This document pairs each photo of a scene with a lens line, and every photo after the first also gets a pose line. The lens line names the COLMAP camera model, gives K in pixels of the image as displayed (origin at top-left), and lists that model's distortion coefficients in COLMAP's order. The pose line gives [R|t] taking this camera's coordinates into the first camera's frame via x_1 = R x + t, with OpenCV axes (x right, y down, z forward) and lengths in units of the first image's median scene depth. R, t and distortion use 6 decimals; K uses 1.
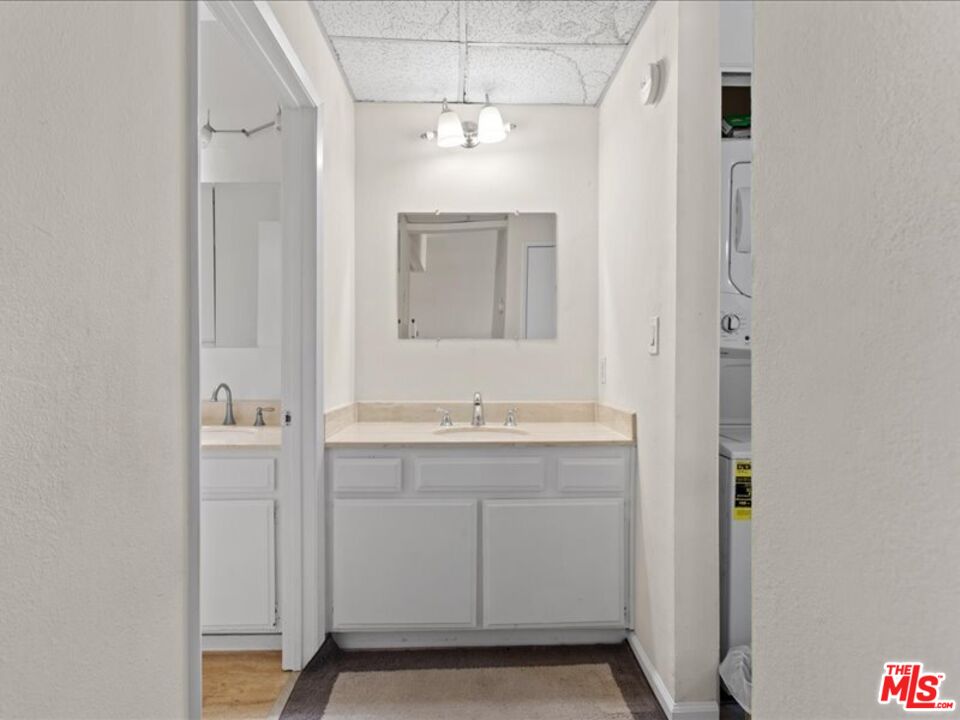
lens RADIAL K [[520.4, 0, 477.5], [0, 520.4, 356.4], [0, 0, 1]] dist [-0.002190, 0.001076]
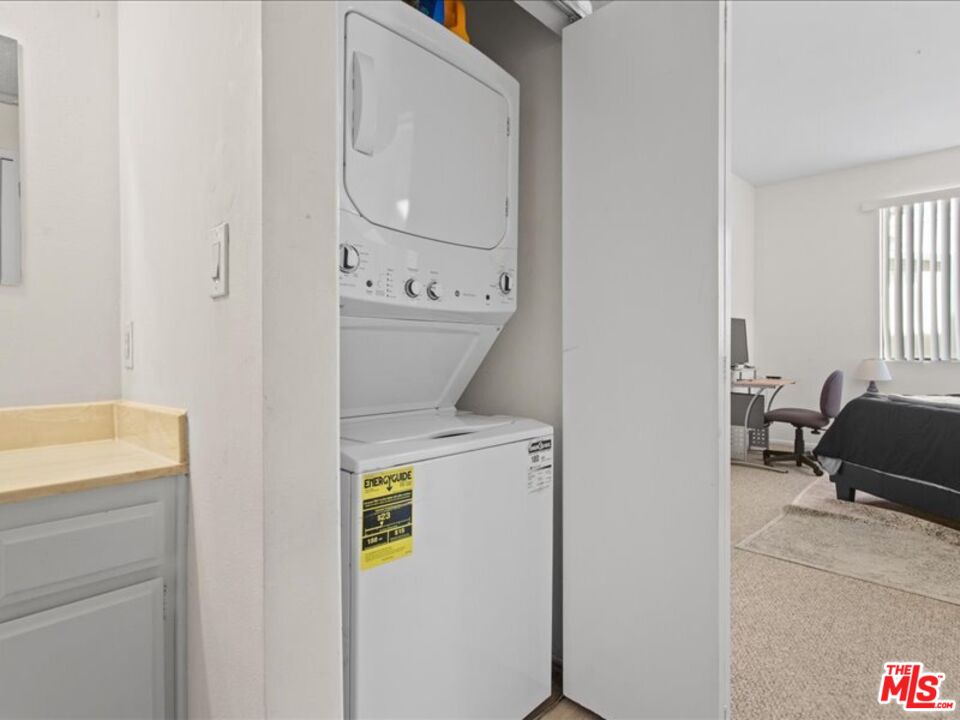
lens RADIAL K [[520.4, 0, 480.2], [0, 520.4, 350.3], [0, 0, 1]] dist [-0.002190, 0.001076]
pose [[0.711864, -0.006946, 0.702283, 0.157588], [0.015317, 0.999867, -0.005637, 0.056554], [-0.702150, 0.014770, 0.711875, 0.442116]]
